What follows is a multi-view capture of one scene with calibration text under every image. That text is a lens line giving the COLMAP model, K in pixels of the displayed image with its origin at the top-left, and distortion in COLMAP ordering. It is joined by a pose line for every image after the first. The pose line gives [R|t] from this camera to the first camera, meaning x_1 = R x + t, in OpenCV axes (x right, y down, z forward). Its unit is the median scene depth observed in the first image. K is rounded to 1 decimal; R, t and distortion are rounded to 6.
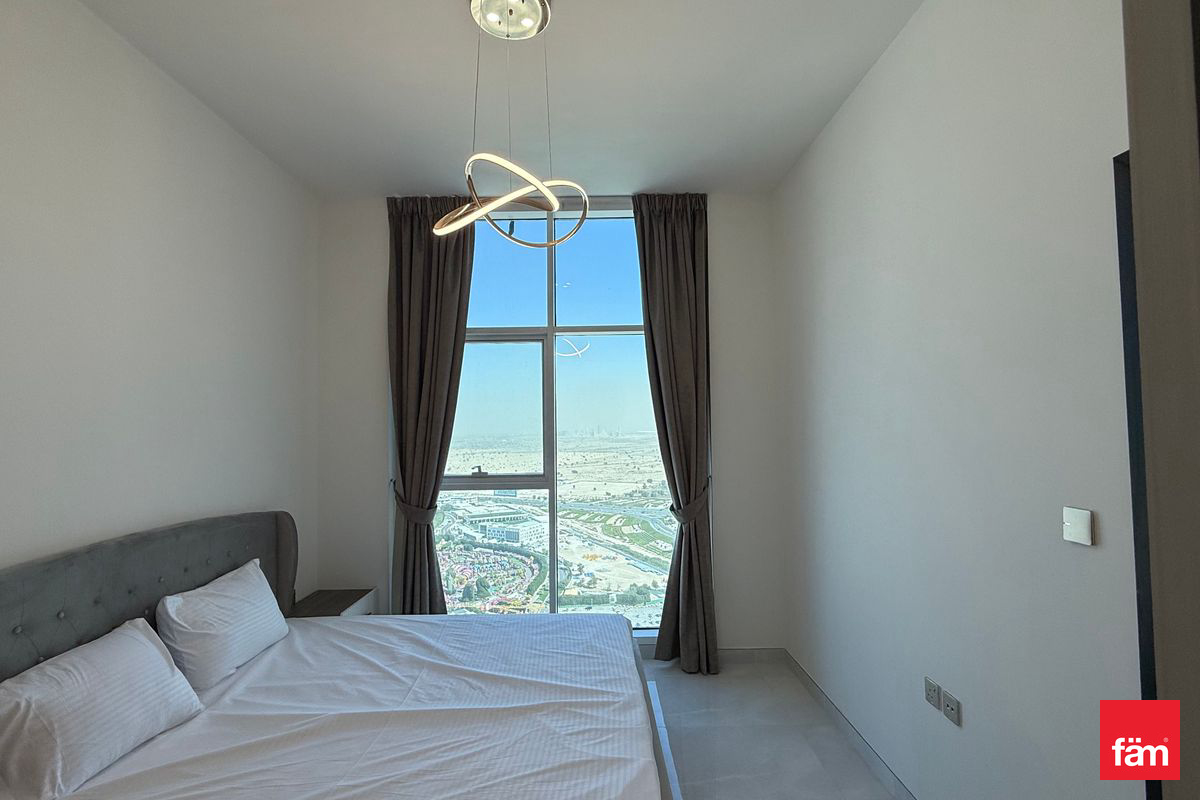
lens RADIAL K [[567.0, 0, 598.3], [0, 567.0, 390.5], [0, 0, 1]] dist [0.000918, -0.001247]
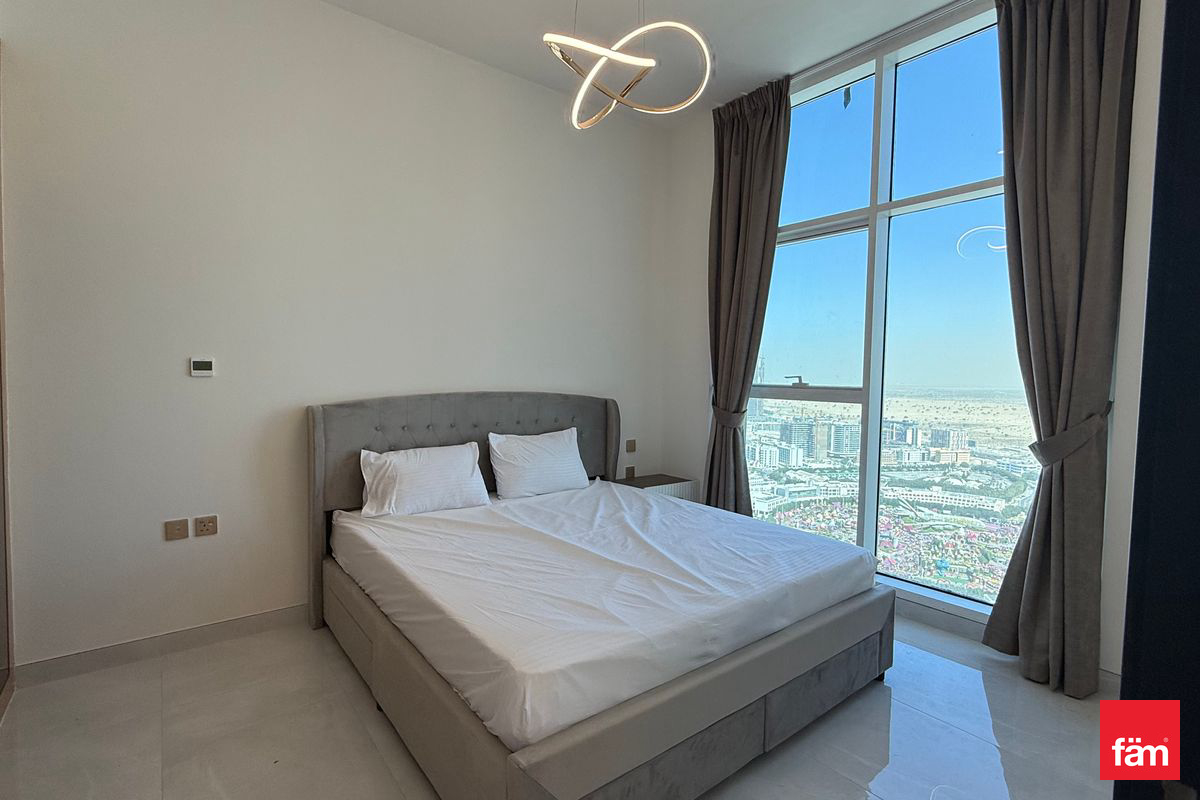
lens RADIAL K [[567.0, 0, 589.2], [0, 567.0, 394.6], [0, 0, 1]] dist [0.000918, -0.001247]
pose [[0.599176, 0.055085, -0.798720, 0.371856], [0.025498, 0.995811, 0.087806, 0.082128], [0.800212, -0.072977, 0.595261, 0.191696]]
